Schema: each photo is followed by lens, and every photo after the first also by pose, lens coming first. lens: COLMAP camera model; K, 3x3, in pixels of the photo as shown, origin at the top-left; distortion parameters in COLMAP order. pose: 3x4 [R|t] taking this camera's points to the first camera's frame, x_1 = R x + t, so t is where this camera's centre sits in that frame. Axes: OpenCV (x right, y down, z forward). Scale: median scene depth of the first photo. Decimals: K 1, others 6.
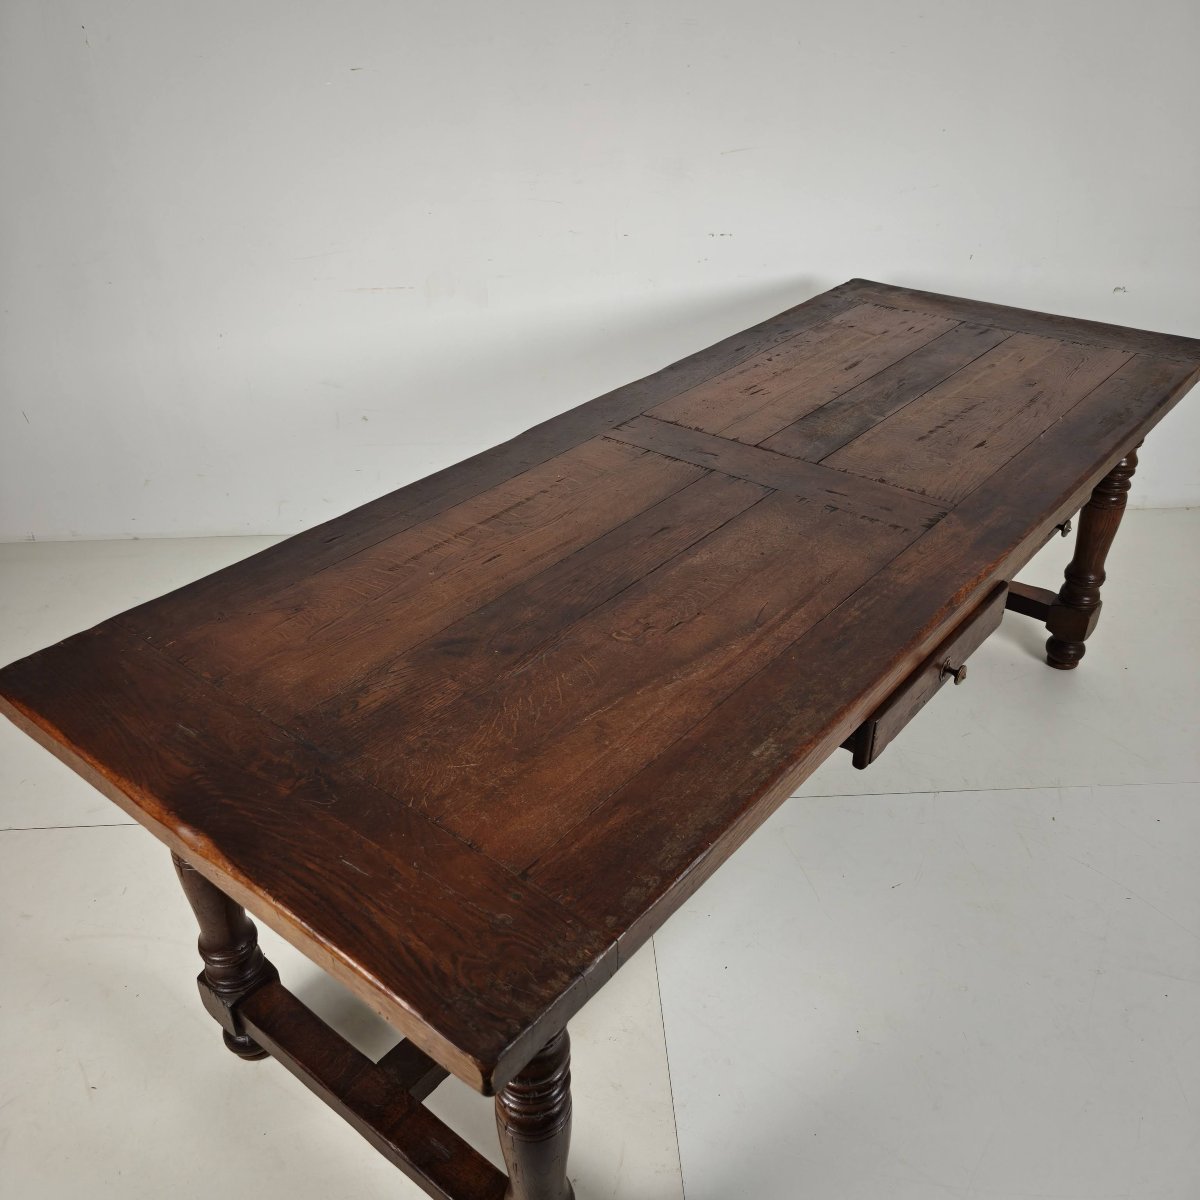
lens RADIAL K [[1094.4, 0, 599.9], [0, 1094.4, 584.1], [0, 0, 1]] dist [0.013328, -0.001293]
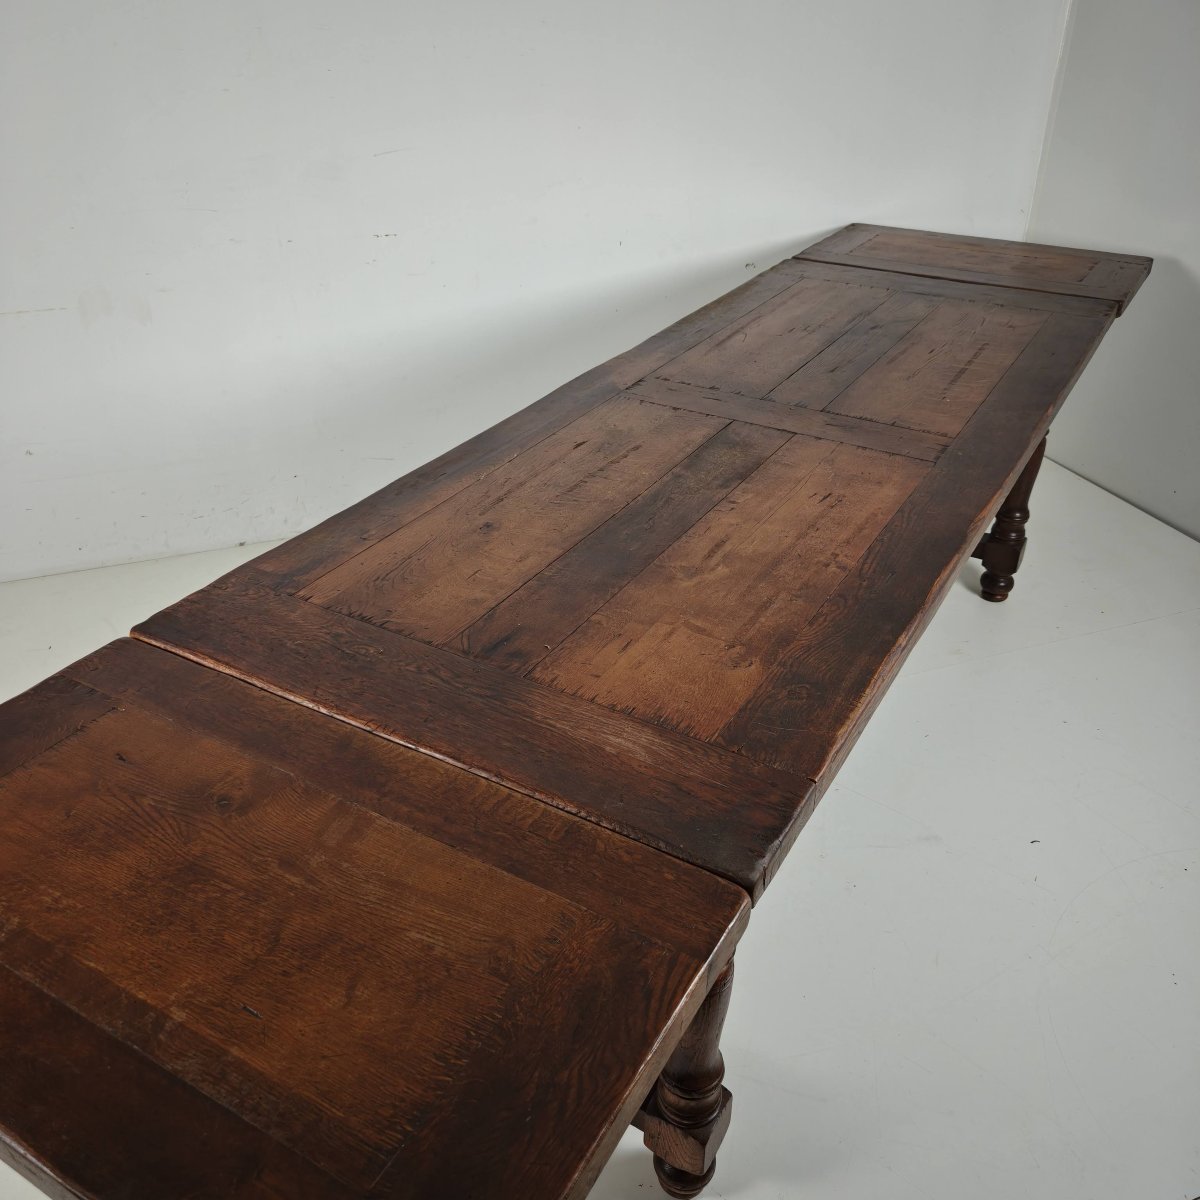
lens RADIAL K [[1094.4, 0, 599.9], [0, 1094.4, 584.1], [0, 0, 1]] dist [0.013328, -0.001293]
pose [[-0.987365, 0.089881, -0.130506, 0.458998], [-0.072034, 0.478982, 0.874864, -0.921805], [0.141144, 0.873211, -0.466456, 1.541360]]
